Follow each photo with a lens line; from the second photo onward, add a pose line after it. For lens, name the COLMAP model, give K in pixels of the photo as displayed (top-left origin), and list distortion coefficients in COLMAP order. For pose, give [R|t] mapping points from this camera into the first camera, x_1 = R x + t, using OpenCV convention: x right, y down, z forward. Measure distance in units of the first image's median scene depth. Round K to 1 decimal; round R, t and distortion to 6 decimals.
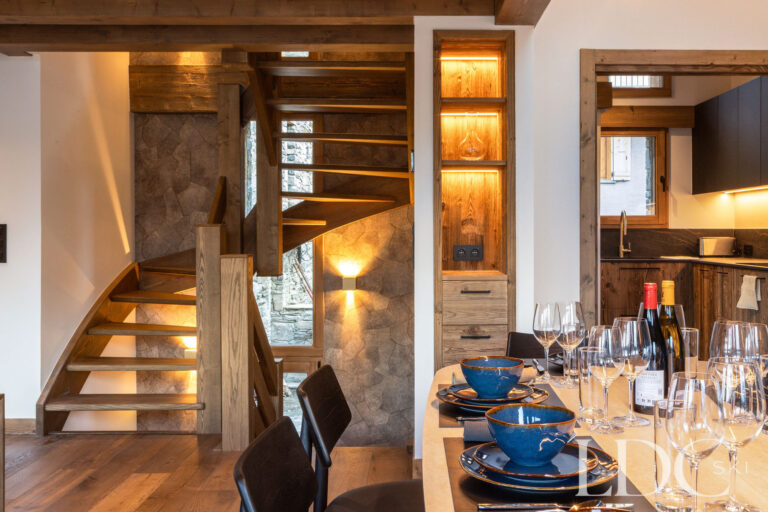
lens RADIAL K [[752.6, 0, 430.3], [0, 752.6, 233.8], [0, 0, 1]] dist [-0.000328, 0.011431]
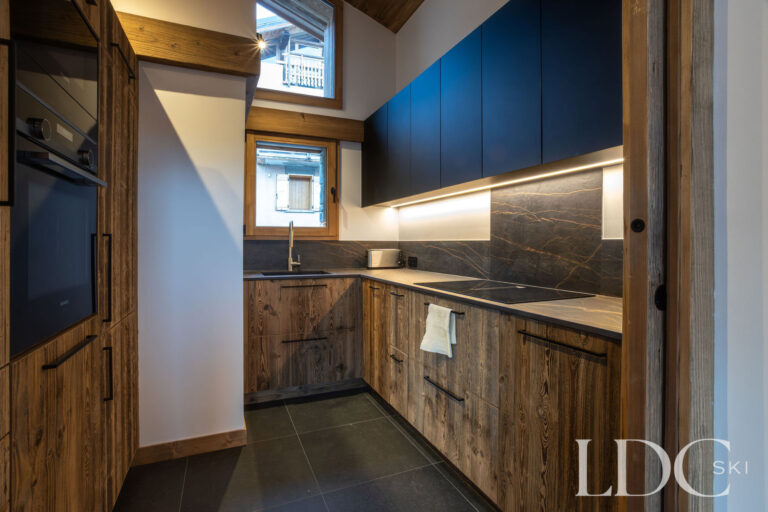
lens RADIAL K [[375.0, 0, 382.7], [0, 375.0, 242.9], [0, 0, 1]] dist [-0.058701, 0.028020]
pose [[0.922234, 0.003821, 0.386614, 0.224553], [-0.002793, 0.999991, -0.003219, -0.003086], [-0.386623, 0.001888, 0.922236, 0.654812]]
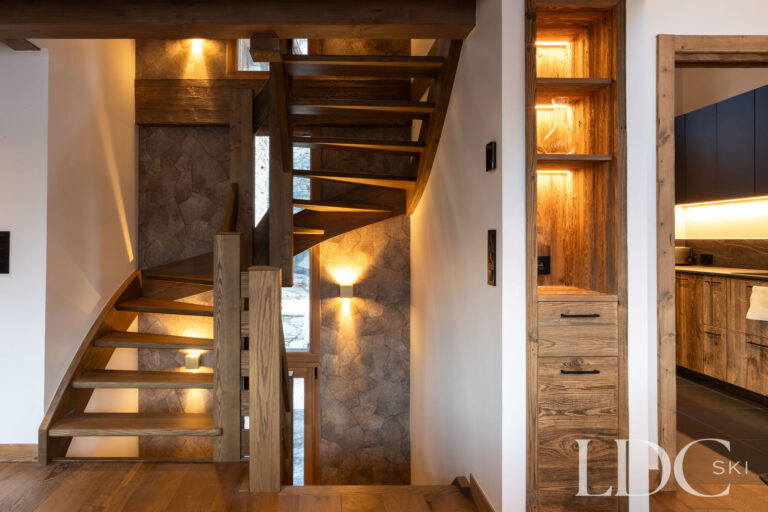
lens RADIAL K [[546.8, 0, 329.1], [0, 546.8, 231.6], [0, 0, 1]] dist [-0.006227, 0.004507]
pose [[0.999976, 0.003262, -0.006066, -0.132500], [-0.003380, 0.999801, -0.019639, -0.000581], [0.006000, 0.019659, 0.999789, 0.264940]]
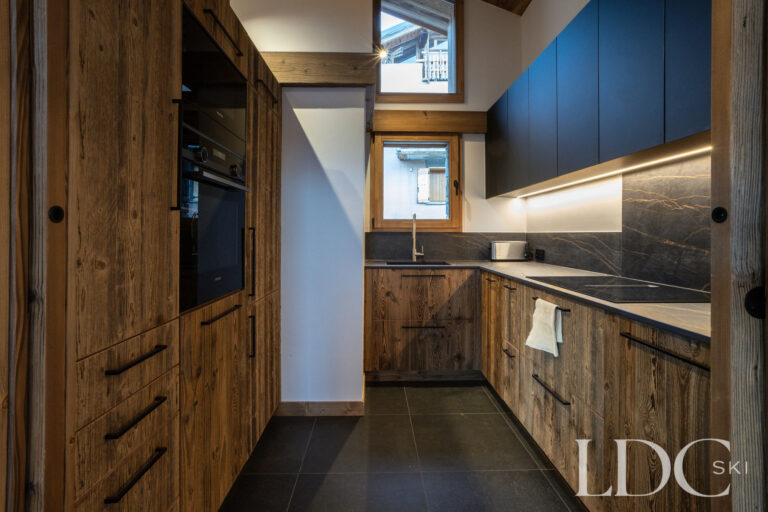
lens RADIAL K [[375.9, 0, 383.0], [0, 375.9, 230.0], [0, 0, 1]] dist [-0.049119, 0.028740]
pose [[0.999942, 0.004297, 0.009843, 0.259159], [-0.004163, 0.999899, -0.013585, -0.003552], [-0.009901, 0.013544, 0.999859, 0.628029]]
